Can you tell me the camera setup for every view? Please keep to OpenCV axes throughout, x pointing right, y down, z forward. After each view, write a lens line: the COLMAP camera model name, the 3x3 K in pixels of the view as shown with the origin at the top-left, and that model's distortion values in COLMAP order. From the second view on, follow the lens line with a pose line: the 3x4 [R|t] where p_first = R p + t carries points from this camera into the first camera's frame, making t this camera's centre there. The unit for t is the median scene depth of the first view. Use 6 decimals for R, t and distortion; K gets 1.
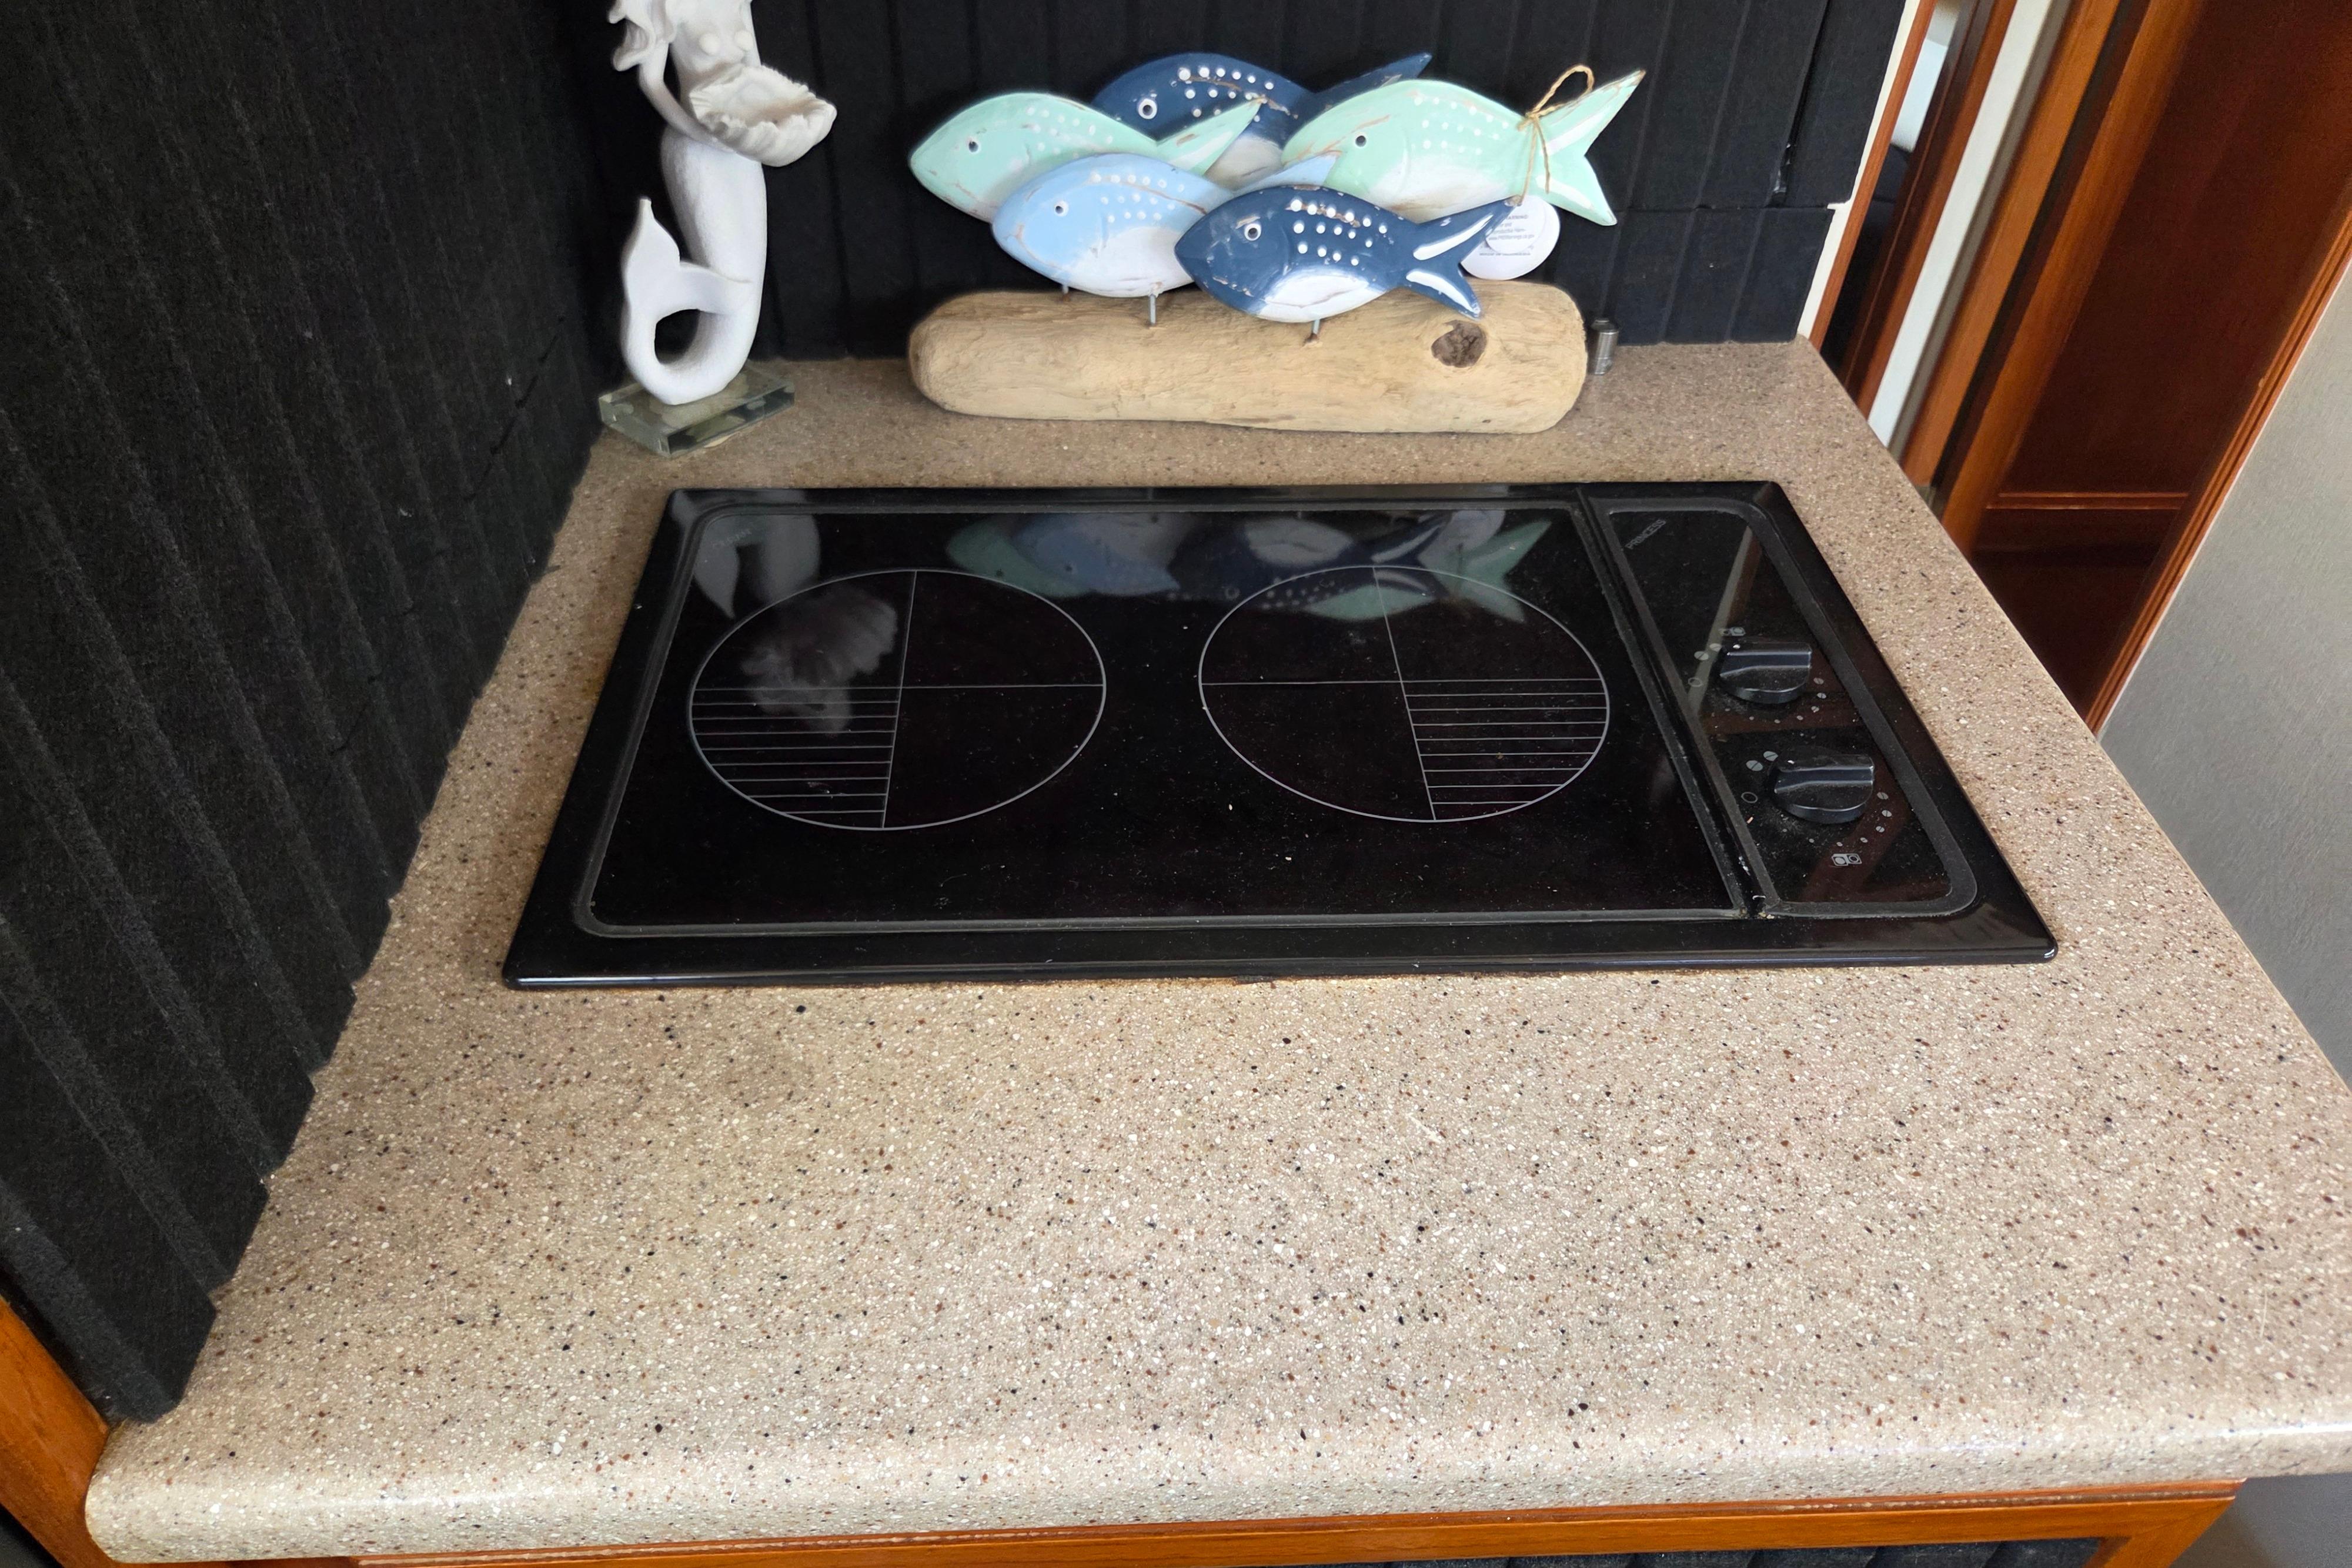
lens RADIAL K [[1577.2, 0, 1158.7], [0, 1577.2, 778.2], [0, 0, 1]] dist [0.057720, -0.031593]
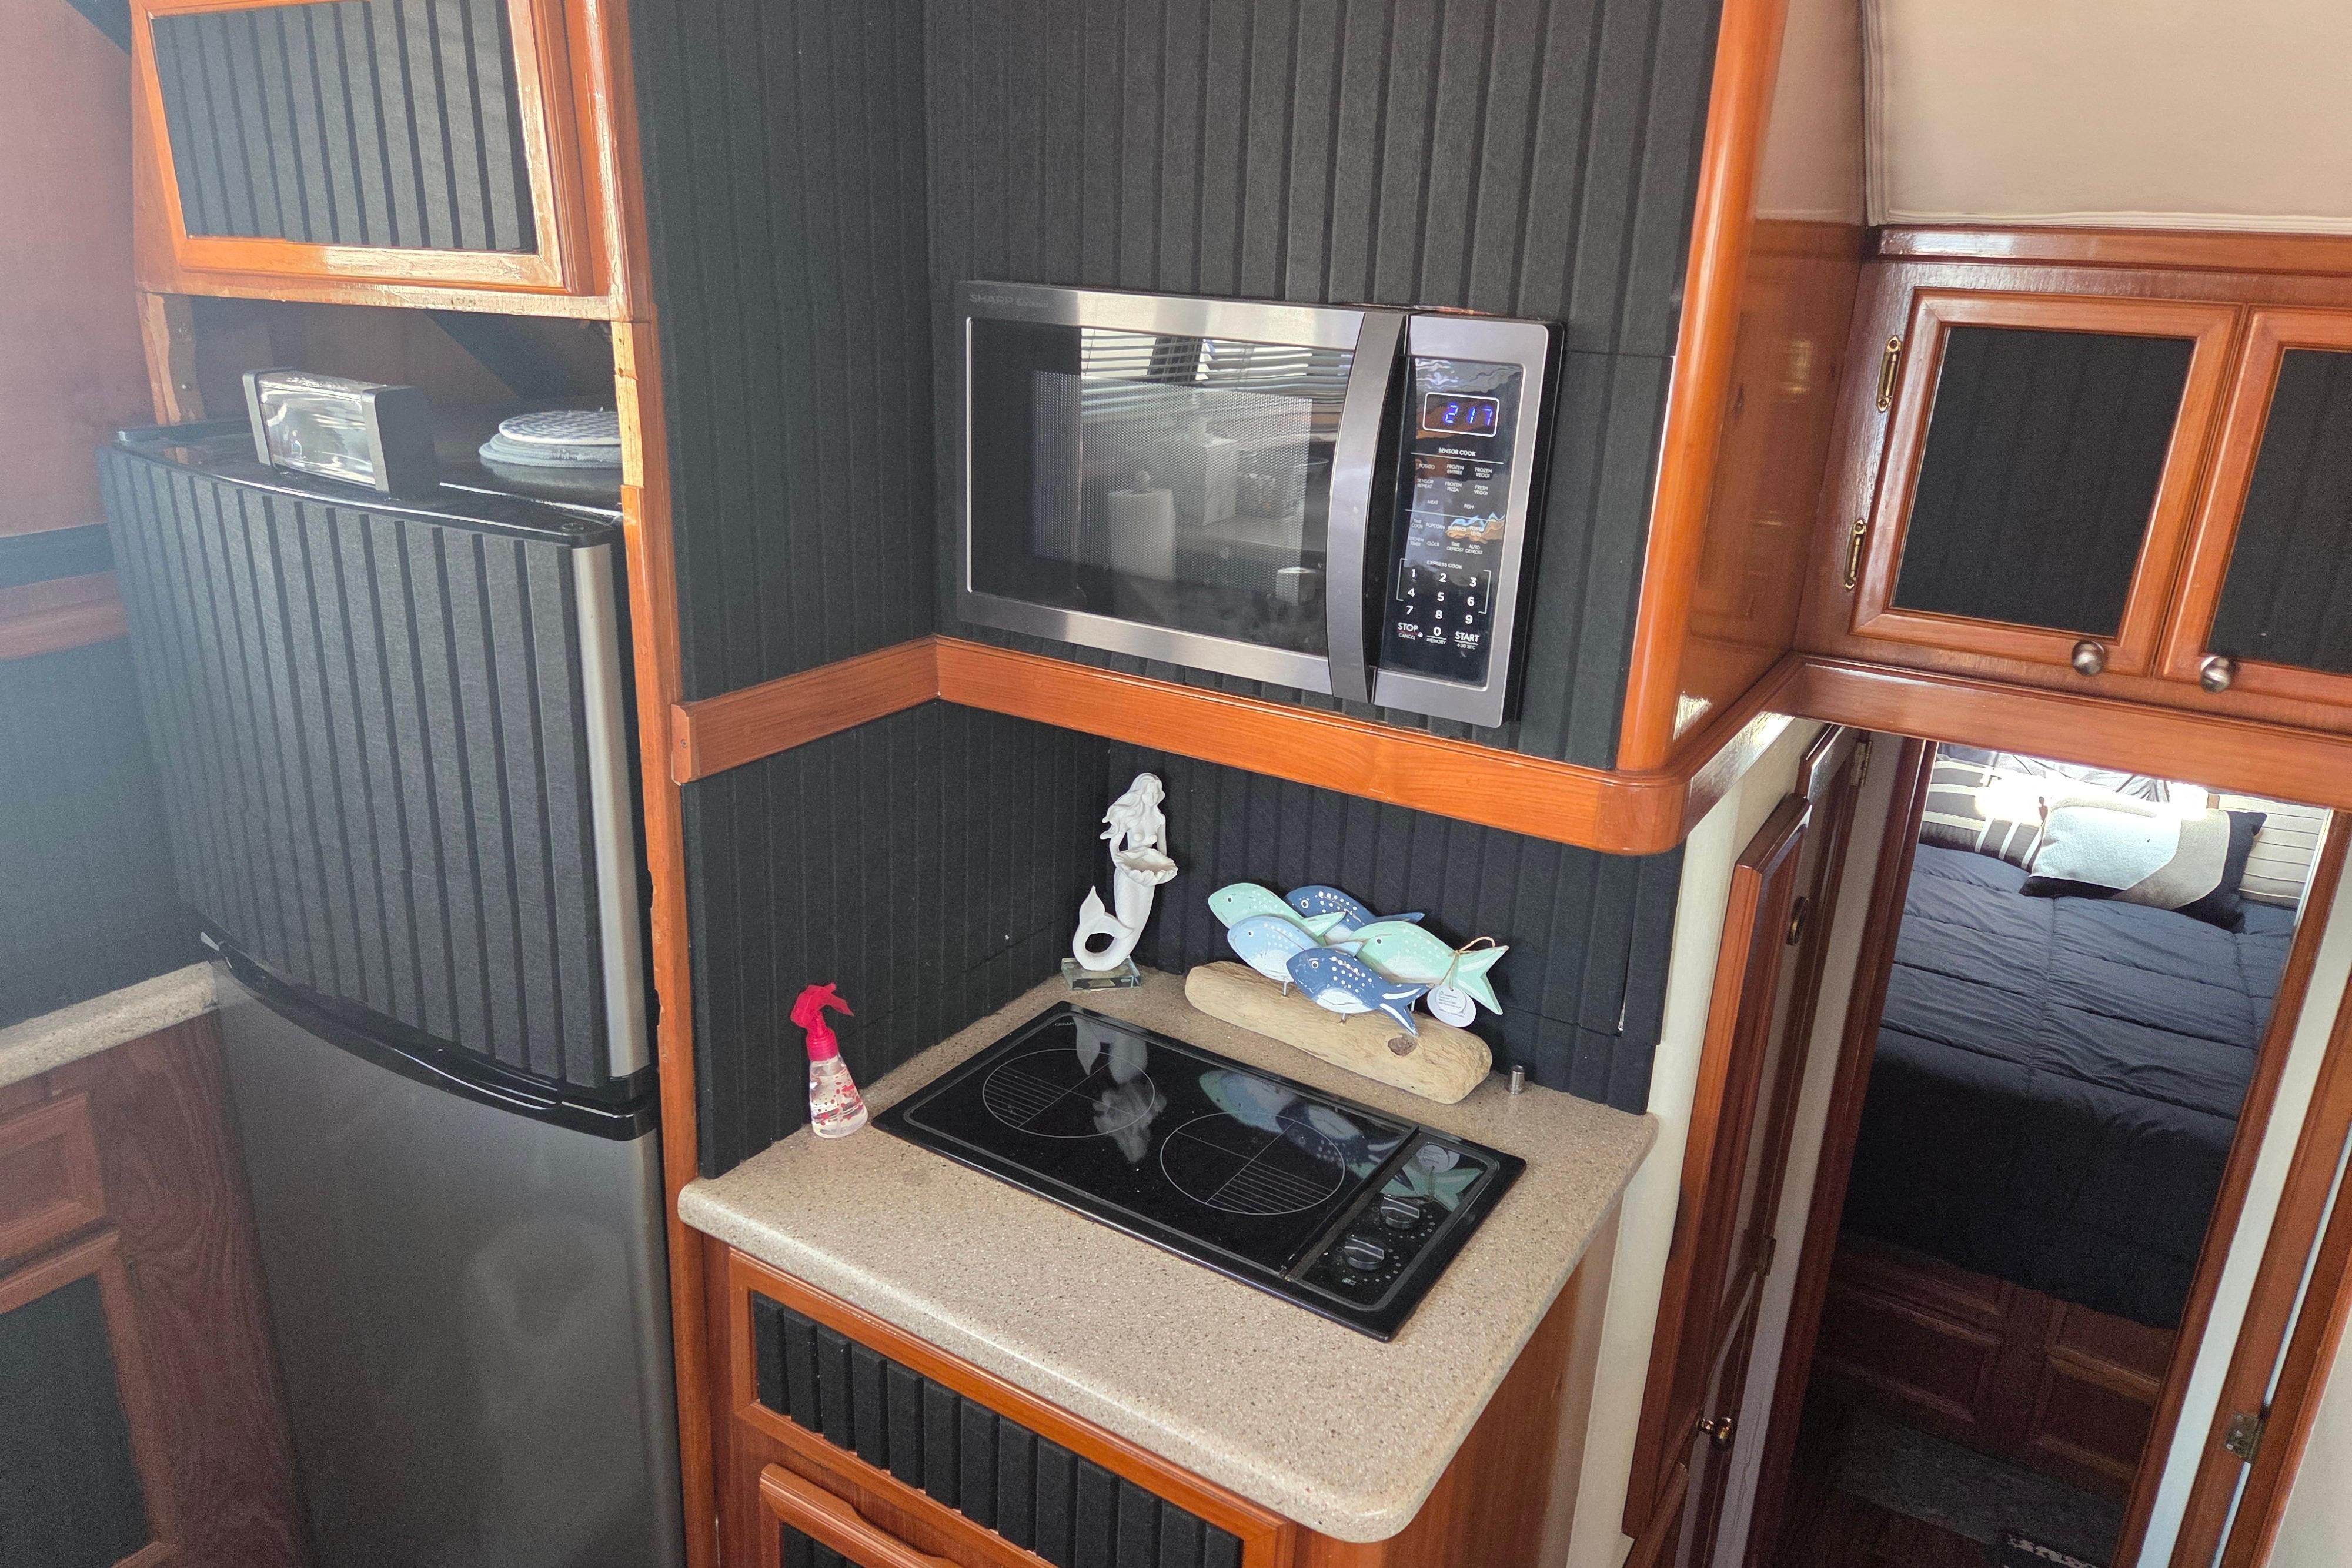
lens RADIAL K [[1577.2, 0, 1164.6], [0, 1577.2, 780.2], [0, 0, 1]] dist [0.057720, -0.031593]
pose [[0.820492, 0.203374, -0.534259, 0.955529], [-0.407224, 0.863840, -0.296563, 0.156835], [0.401201, 0.460891, 0.791592, -0.877966]]
